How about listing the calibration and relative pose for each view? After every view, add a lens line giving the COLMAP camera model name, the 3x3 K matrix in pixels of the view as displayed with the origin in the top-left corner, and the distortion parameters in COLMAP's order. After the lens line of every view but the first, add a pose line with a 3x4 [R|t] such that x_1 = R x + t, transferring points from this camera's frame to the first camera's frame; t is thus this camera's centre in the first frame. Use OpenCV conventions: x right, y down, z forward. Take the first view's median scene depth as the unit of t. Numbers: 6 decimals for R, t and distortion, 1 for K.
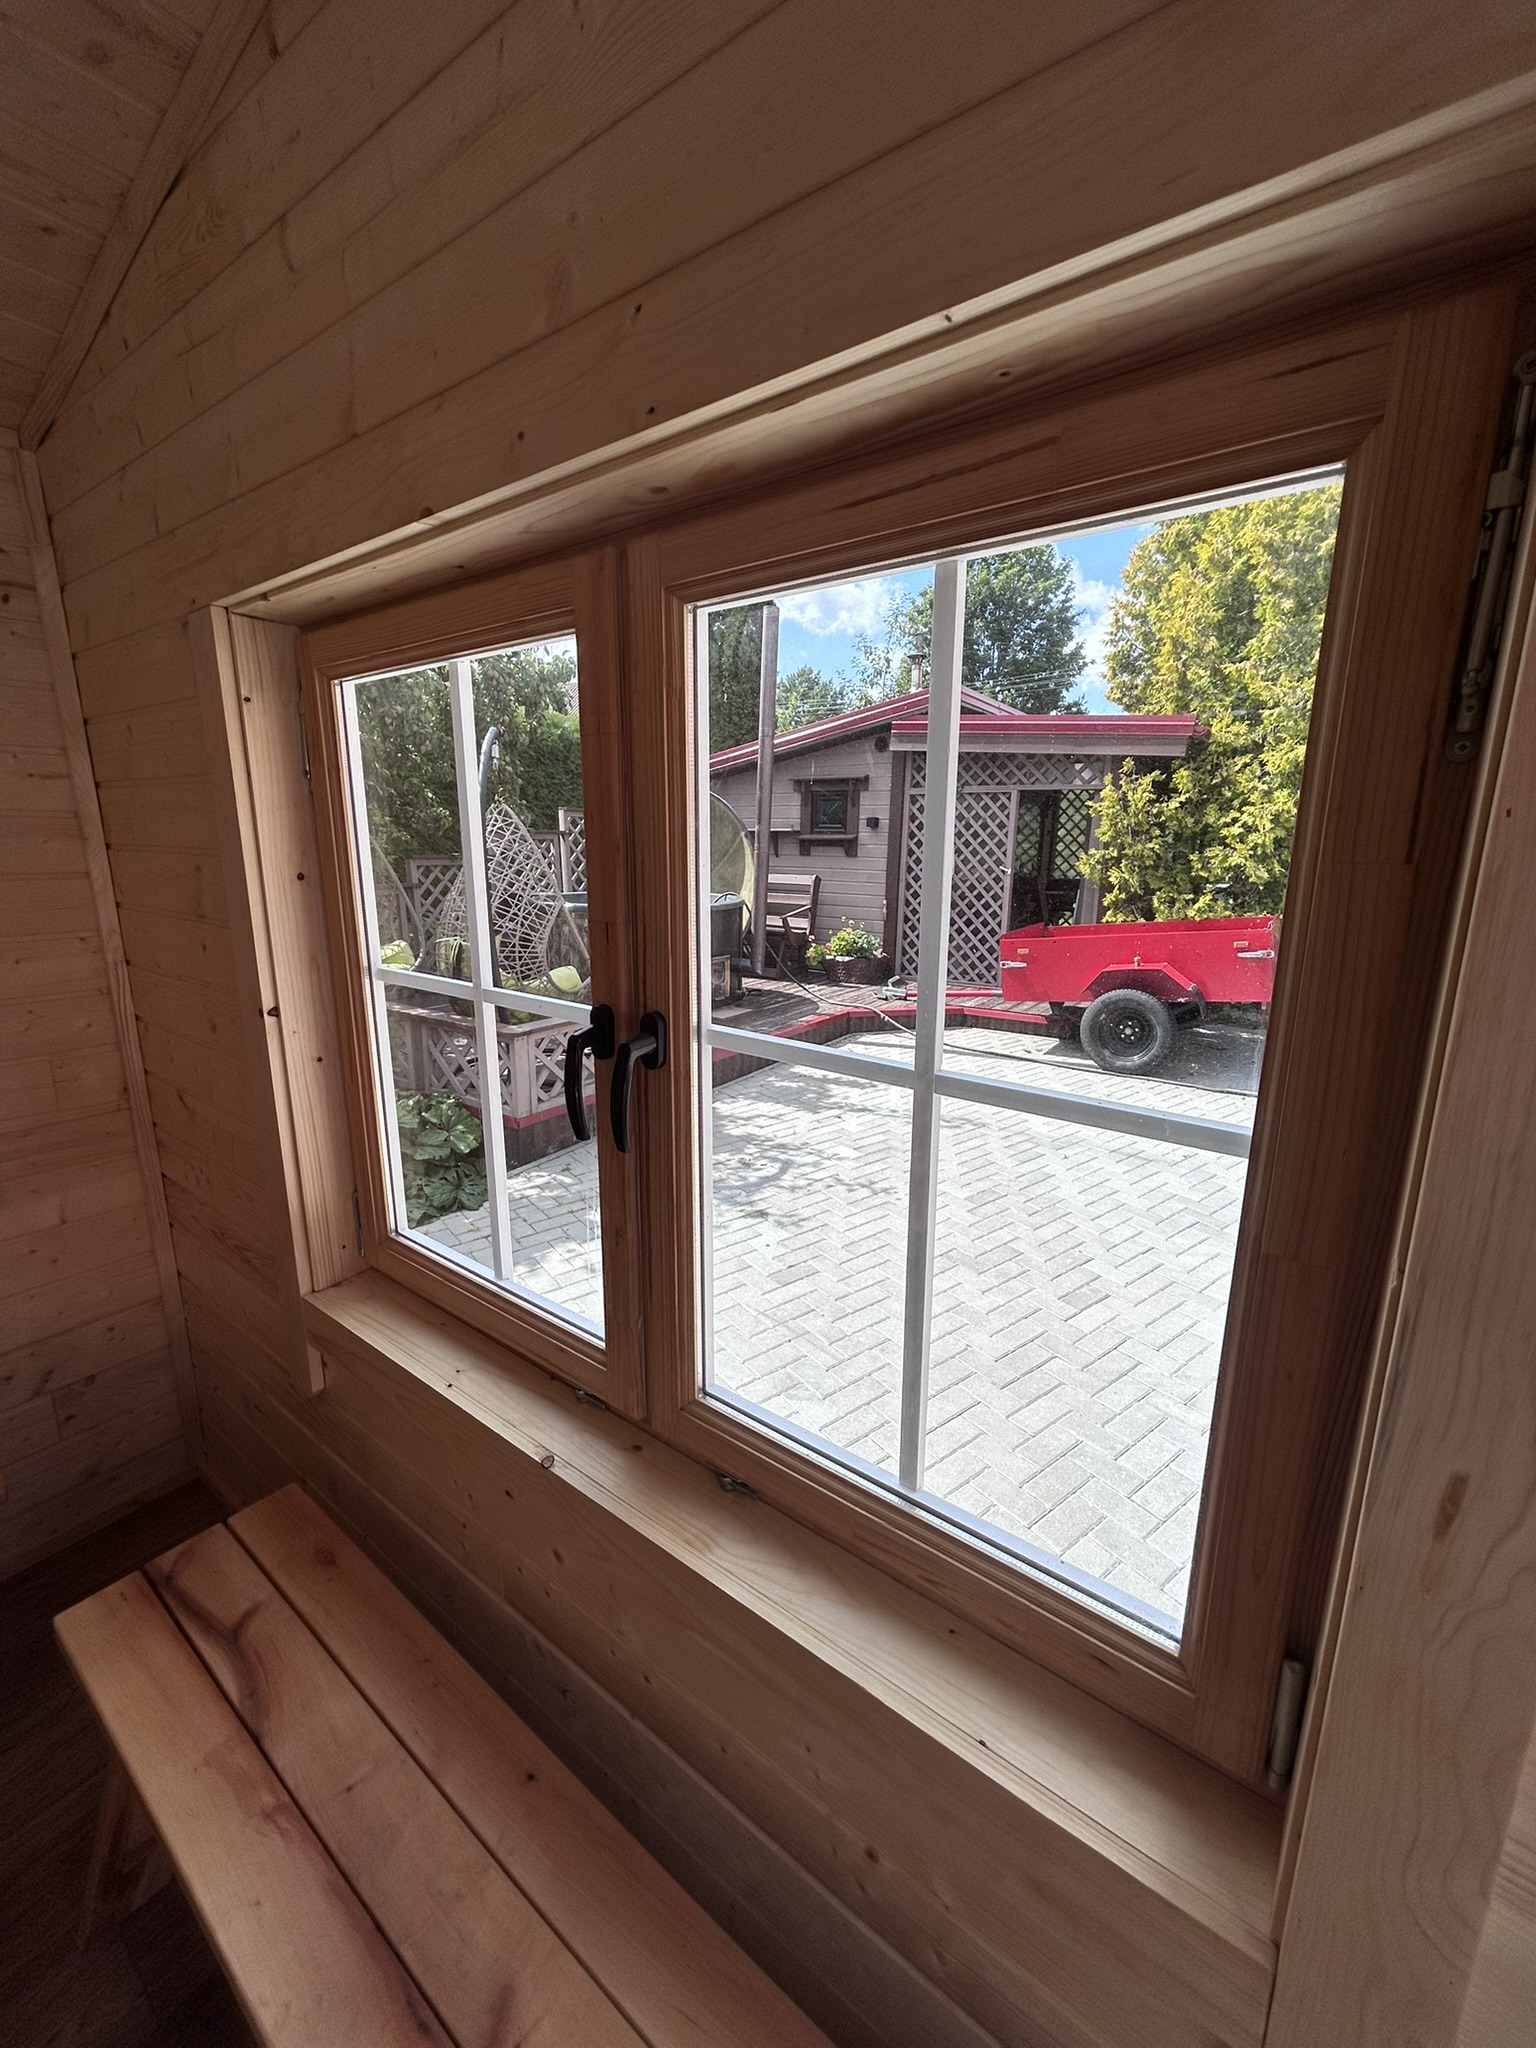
lens RADIAL K [[827.9, 0, 771.0], [0, 827.9, 1021.9], [0, 0, 1]] dist [-0.002283, 0.001590]
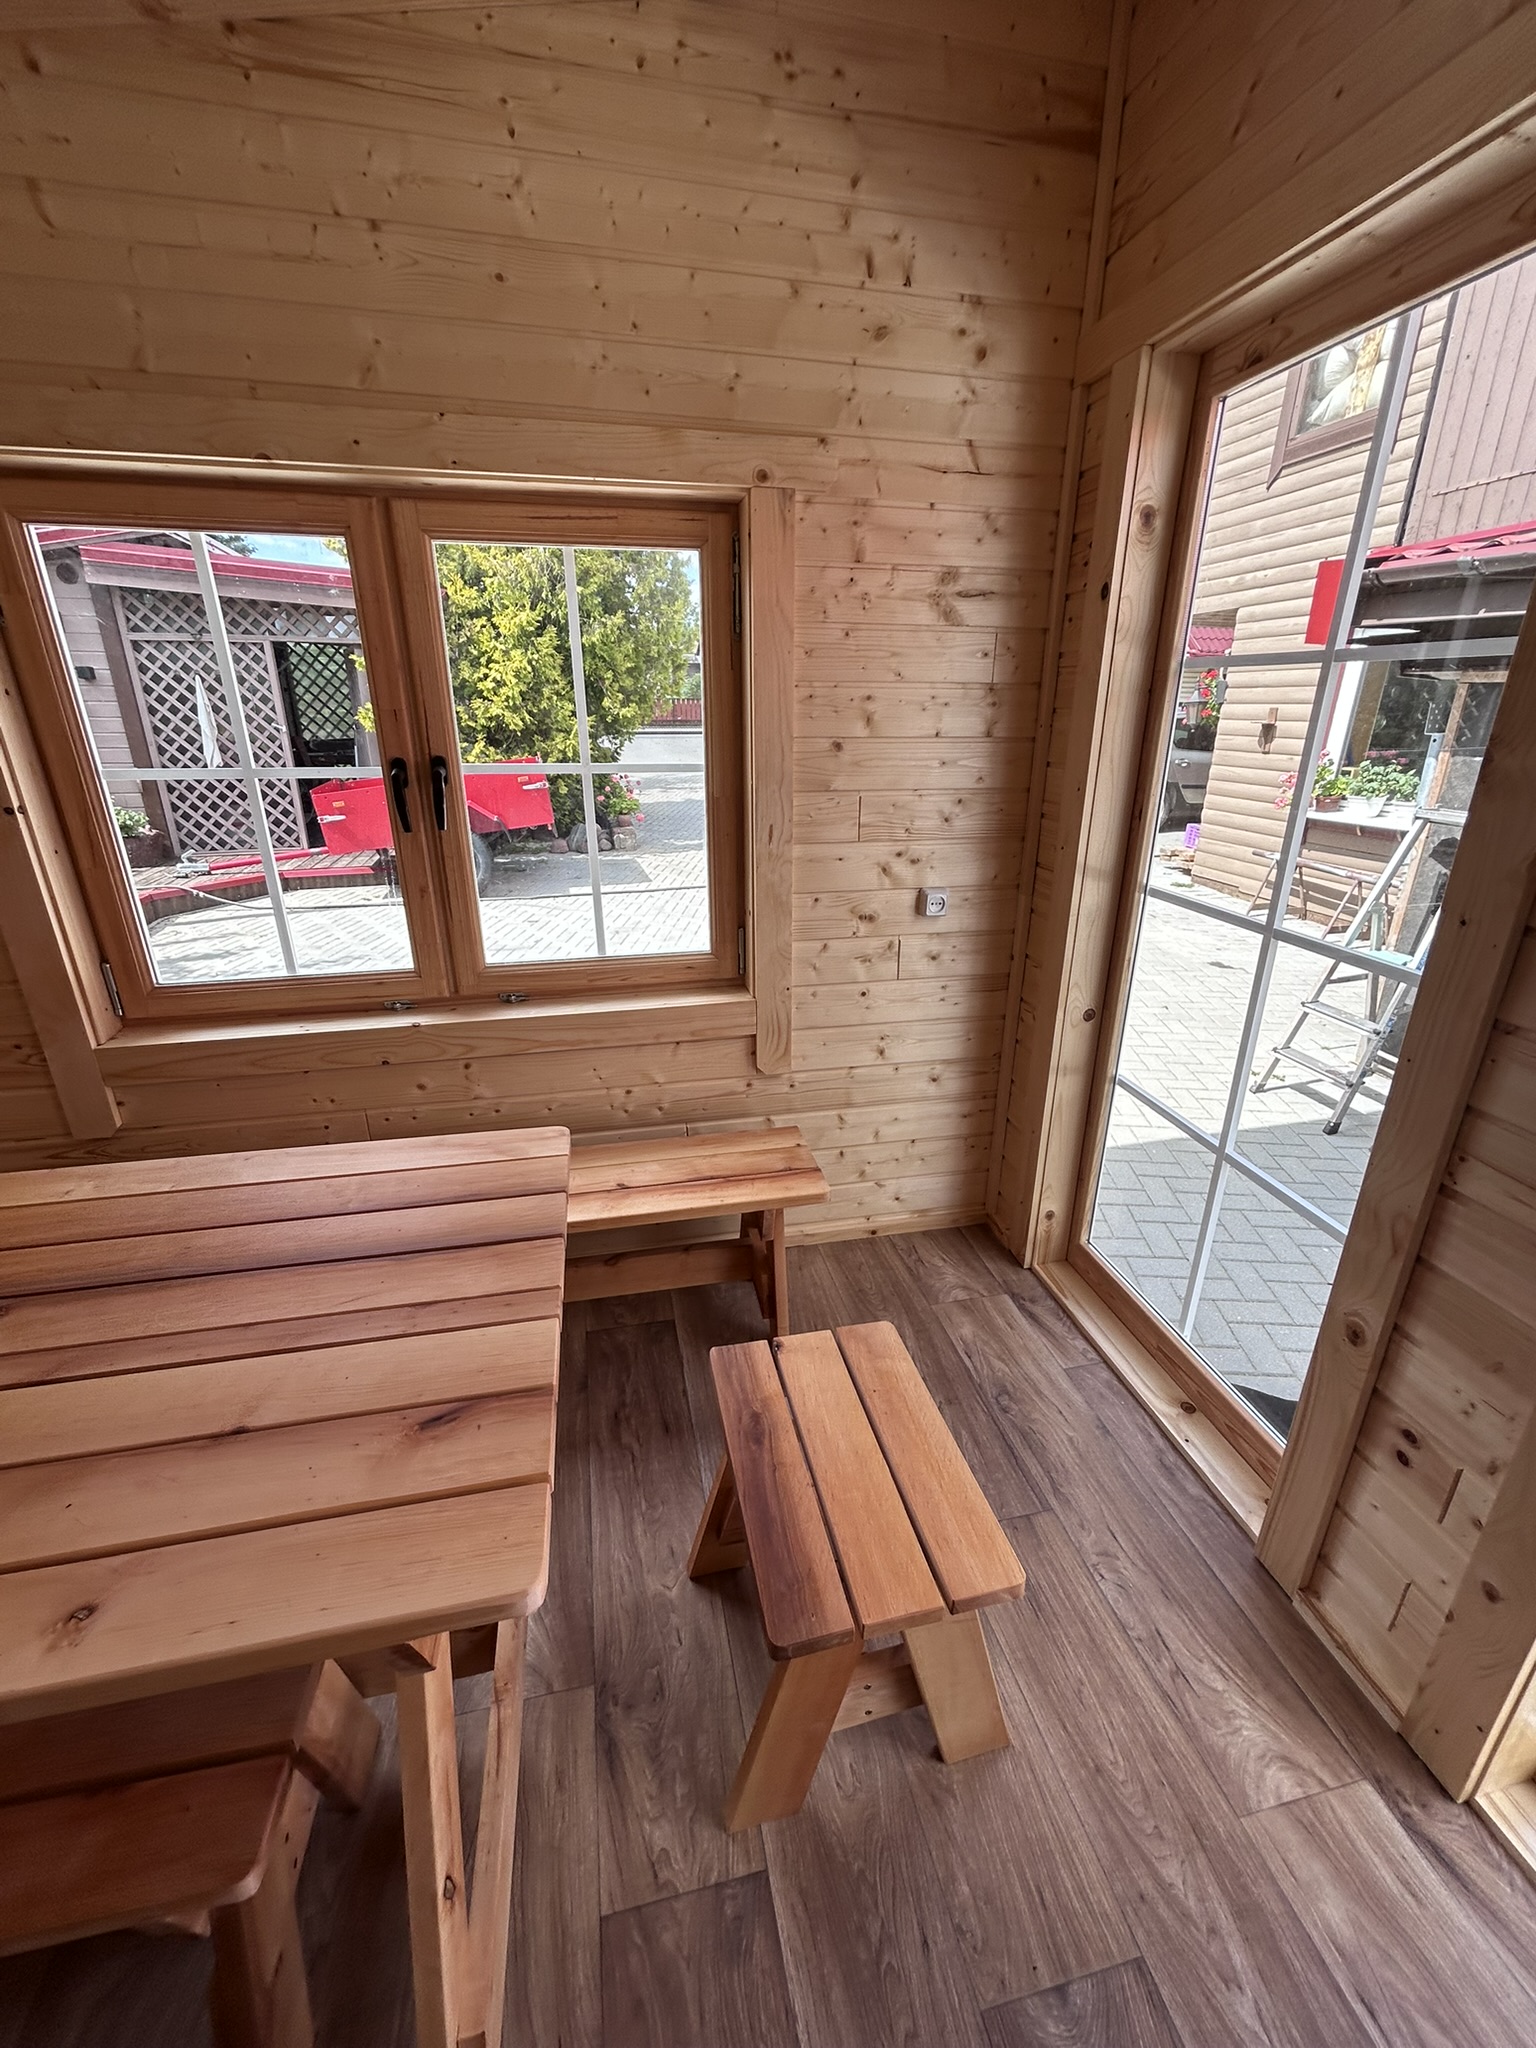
lens RADIAL K [[827.9, 0, 771.0], [0, 827.9, 1021.9], [0, 0, 1]] dist [-0.002283, 0.001590]
pose [[0.652509, -0.278625, 0.704699, -0.143429], [0.168187, 0.960005, 0.223838, 0.034618], [-0.738881, -0.027535, 0.673273, -0.110127]]
